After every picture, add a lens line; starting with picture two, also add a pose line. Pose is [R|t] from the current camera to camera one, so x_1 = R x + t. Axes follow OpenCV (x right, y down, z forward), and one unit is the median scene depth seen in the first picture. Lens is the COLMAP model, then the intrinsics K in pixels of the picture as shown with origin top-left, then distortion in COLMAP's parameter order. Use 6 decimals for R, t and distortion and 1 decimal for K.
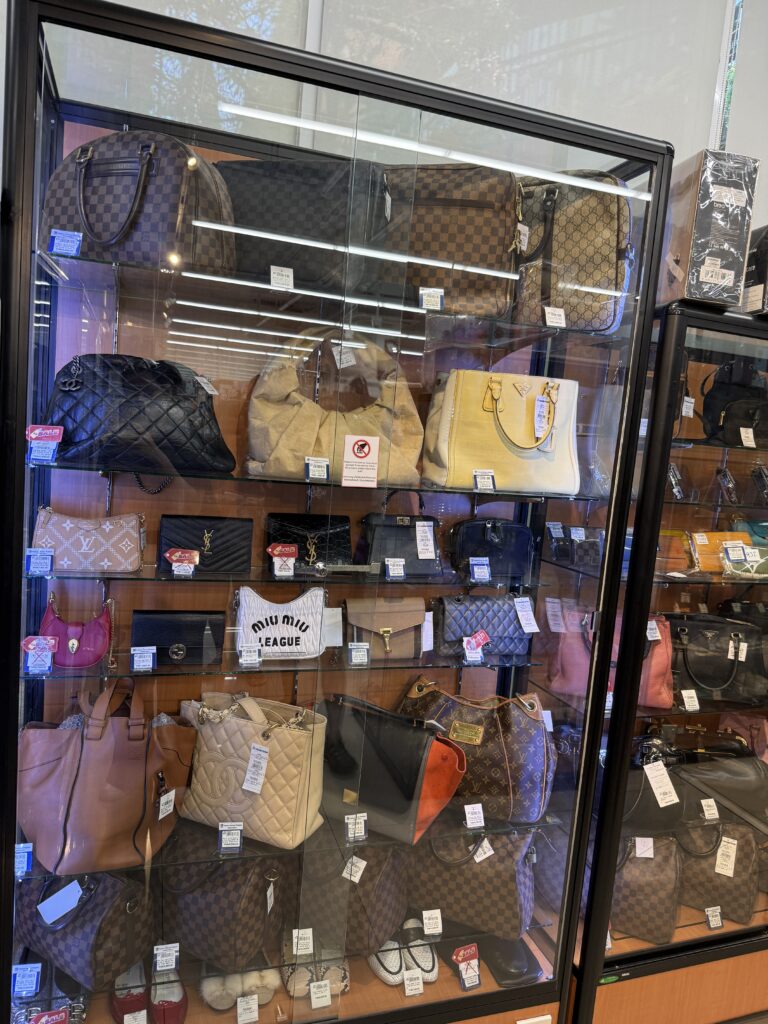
lens RADIAL K [[715.1, 0, 375.8], [0, 715.1, 513.8], [0, 0, 1]] dist [0.086995, -0.133460]
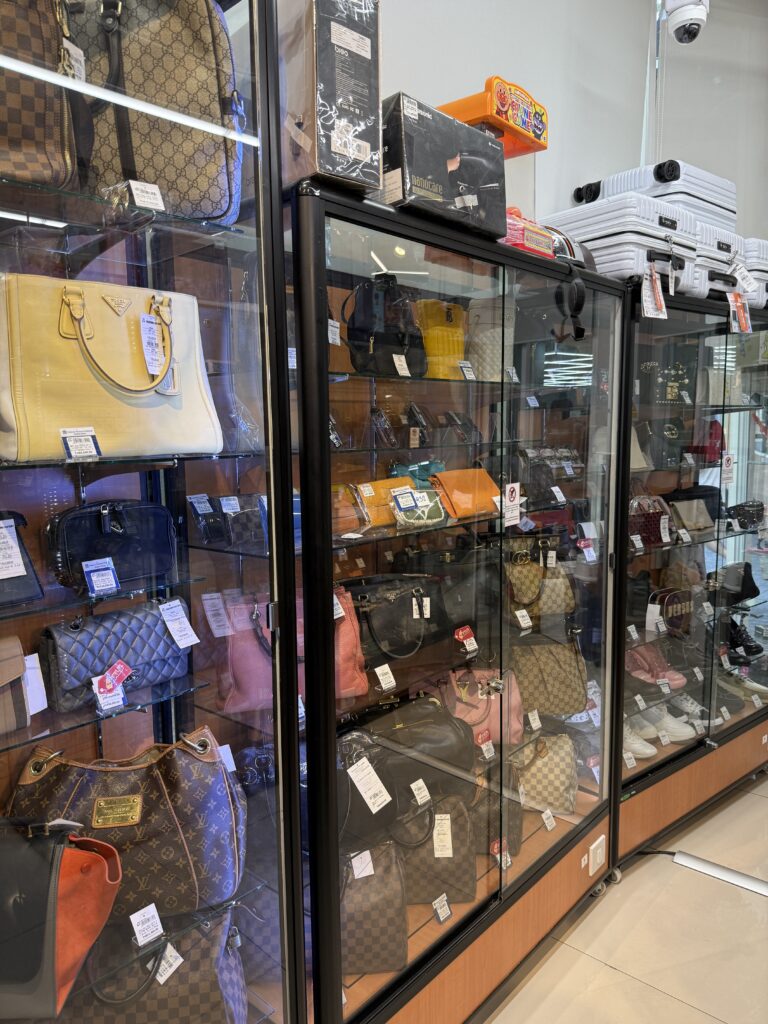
lens RADIAL K [[715.1, 0, 375.8], [0, 715.1, 513.8], [0, 0, 1]] dist [0.086995, -0.133460]
pose [[0.874682, -0.154624, 0.459372, 0.066425], [0.142279, 0.987907, 0.061618, 0.012564], [-0.463345, 0.011463, 0.886104, 0.259493]]
